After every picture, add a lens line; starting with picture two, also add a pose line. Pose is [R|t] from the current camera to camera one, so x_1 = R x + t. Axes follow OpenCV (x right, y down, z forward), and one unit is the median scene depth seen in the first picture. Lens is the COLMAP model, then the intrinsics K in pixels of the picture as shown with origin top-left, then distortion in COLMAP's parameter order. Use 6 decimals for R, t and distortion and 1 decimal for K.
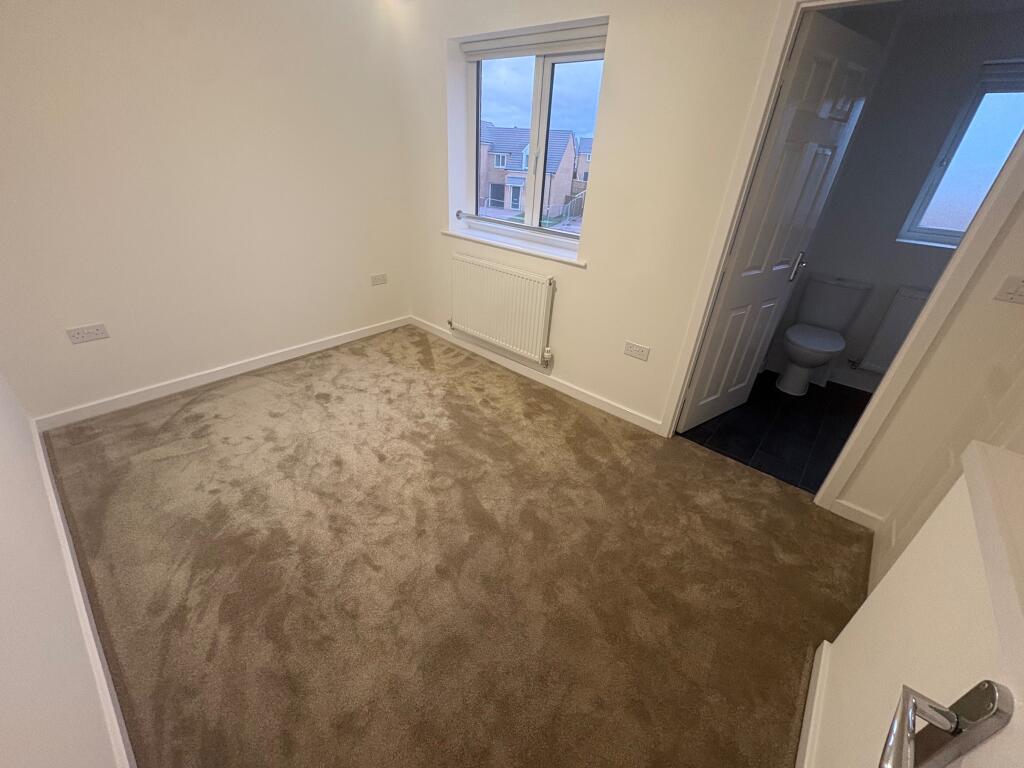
lens RADIAL K [[406.4, 0, 511.2], [0, 406.4, 386.1], [0, 0, 1]] dist [-0.002107, 0.000369]
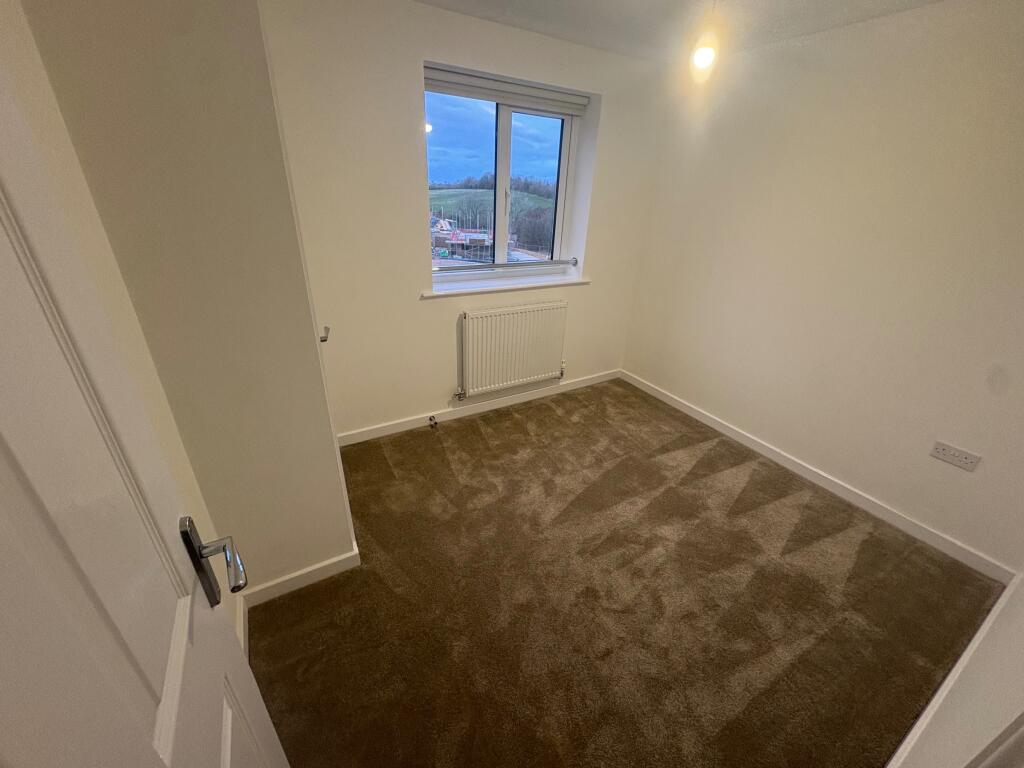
lens RADIAL K [[406.4, 0, 511.6], [0, 406.4, 381.3], [0, 0, 1]] dist [-0.002107, 0.000369]
pose [[0.311601, -0.449829, 0.836994, -0.879376], [0.445305, 0.847263, 0.289568, -0.408792], [-0.839410, 0.282488, 0.464319, 0.565658]]
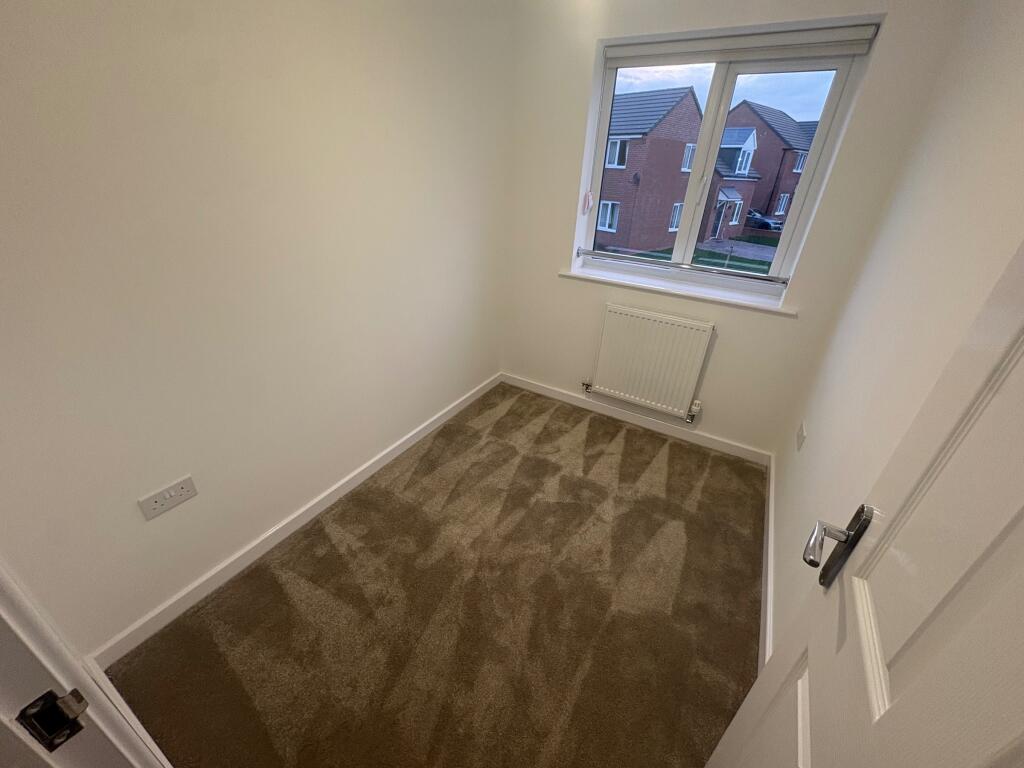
lens RADIAL K [[406.4, 0, 512.9], [0, 406.4, 383.2], [0, 0, 1]] dist [-0.002107, 0.000369]
pose [[0.984273, -0.111465, 0.137049, -0.418205], [0.112029, 0.993698, 0.003619, -0.182212], [-0.136588, 0.011792, 0.990558, 0.211019]]
